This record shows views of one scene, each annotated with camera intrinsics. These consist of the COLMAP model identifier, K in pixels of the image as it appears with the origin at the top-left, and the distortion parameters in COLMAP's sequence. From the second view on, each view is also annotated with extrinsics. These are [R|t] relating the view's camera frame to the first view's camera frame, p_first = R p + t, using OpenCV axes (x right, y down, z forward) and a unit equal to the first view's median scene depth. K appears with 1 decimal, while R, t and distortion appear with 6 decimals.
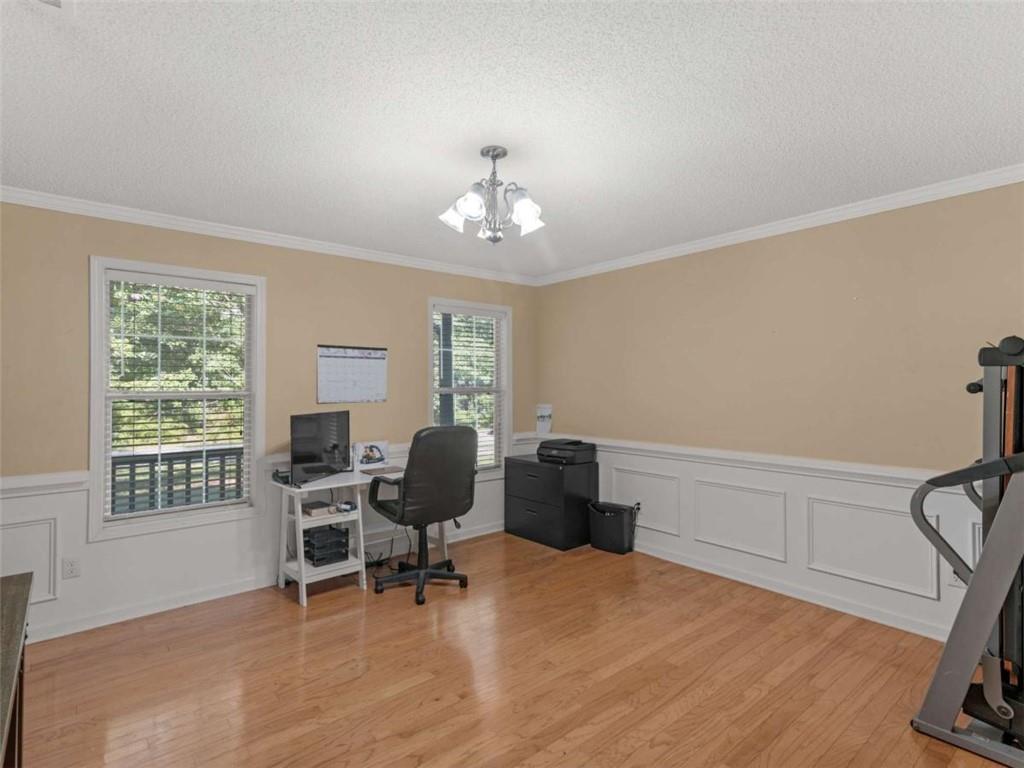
lens RADIAL K [[523.3, 0, 518.6], [0, 523.3, 382.5], [0, 0, 1]] dist [0.002662, 0.000139]
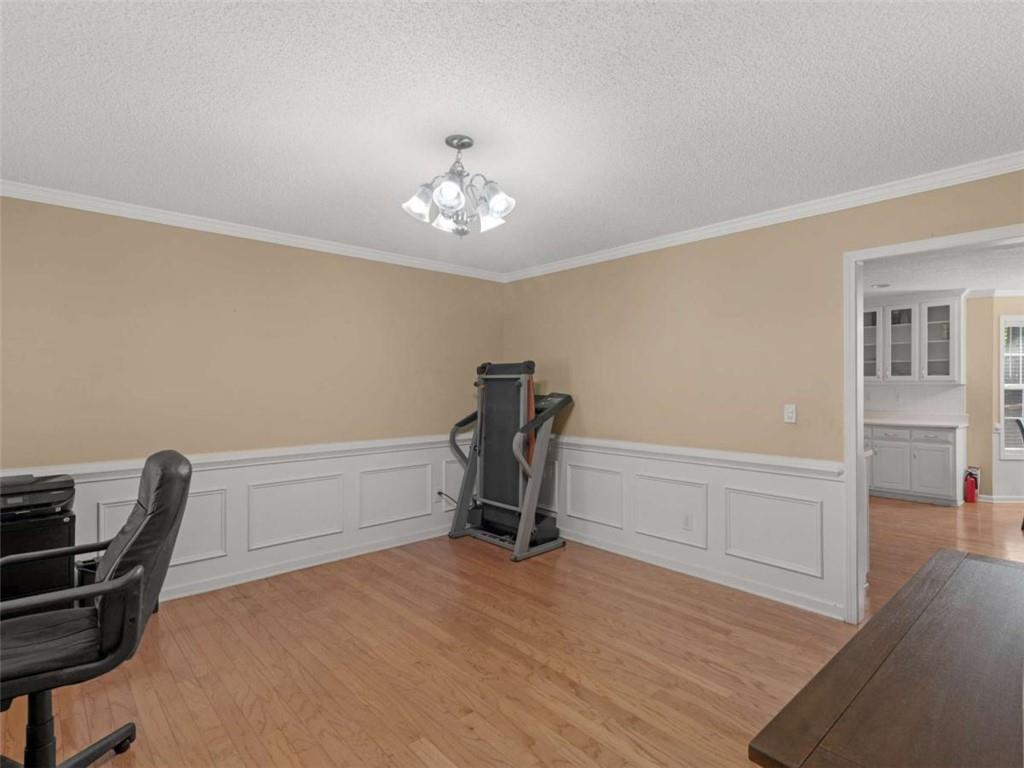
lens RADIAL K [[523.3, 0, 518.6], [0, 523.3, 382.5], [0, 0, 1]] dist [0.002662, 0.000139]
pose [[-0.027471, 0.007611, 0.999594, -0.877280], [-0.000252, 0.999971, -0.007621, 0.007372], [-0.999623, -0.000461, -0.027469, 0.769802]]
